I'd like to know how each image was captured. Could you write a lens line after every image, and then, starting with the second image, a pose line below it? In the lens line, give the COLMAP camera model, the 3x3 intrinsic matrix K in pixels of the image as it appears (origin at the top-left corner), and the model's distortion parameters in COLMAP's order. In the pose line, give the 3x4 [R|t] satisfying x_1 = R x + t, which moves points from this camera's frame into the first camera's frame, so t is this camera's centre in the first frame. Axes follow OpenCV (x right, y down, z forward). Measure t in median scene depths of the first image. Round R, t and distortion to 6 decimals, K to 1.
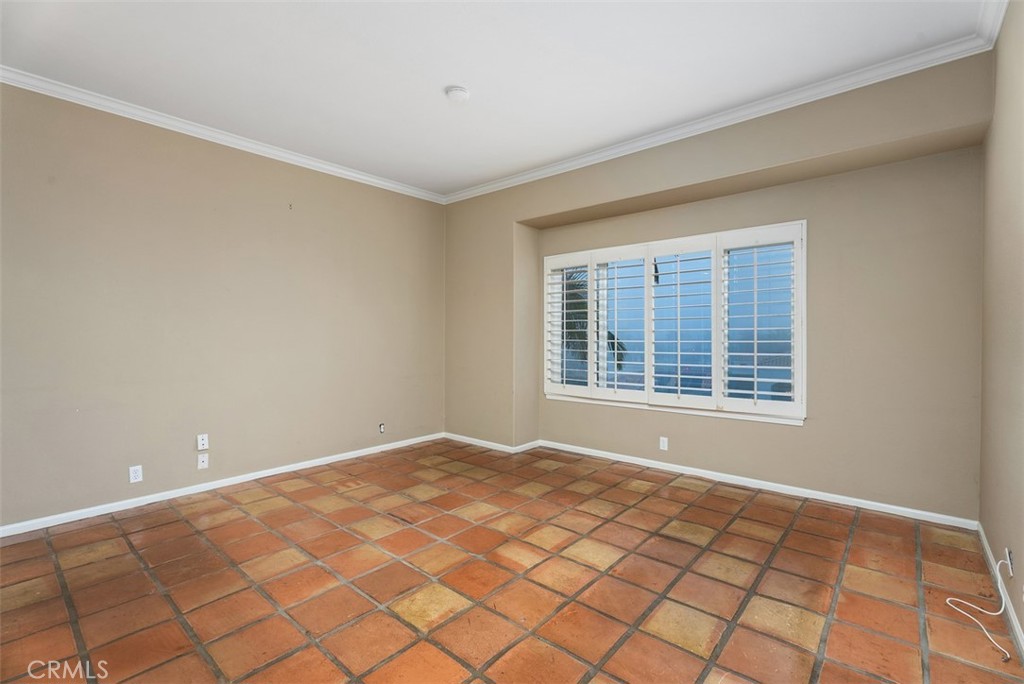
lens RADIAL K [[469.5, 0, 512.0], [0, 469.5, 342.0], [0, 0, 1]] dist [-0.001077, -0.000581]
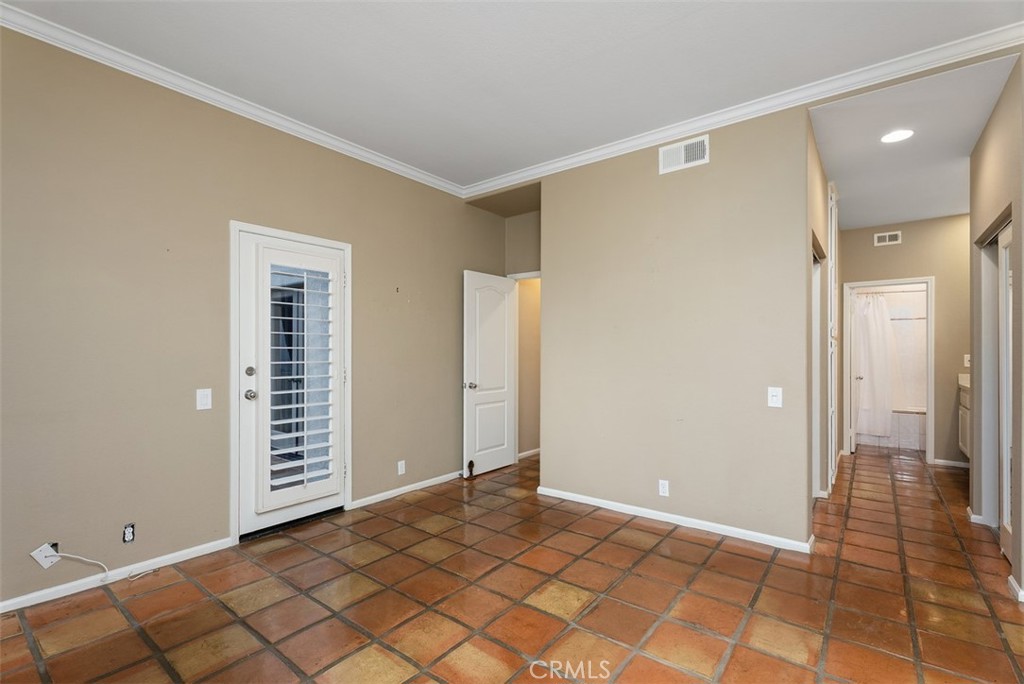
lens RADIAL K [[469.5, 0, 512.0], [0, 469.5, 342.0], [0, 0, 1]] dist [-0.001077, -0.000581]
pose [[-0.998683, -0.000275, -0.051305, -0.001858], [-0.000305, 1.000000, 0.000569, -0.040032], [0.051305, 0.000584, -0.998683, 1.968852]]
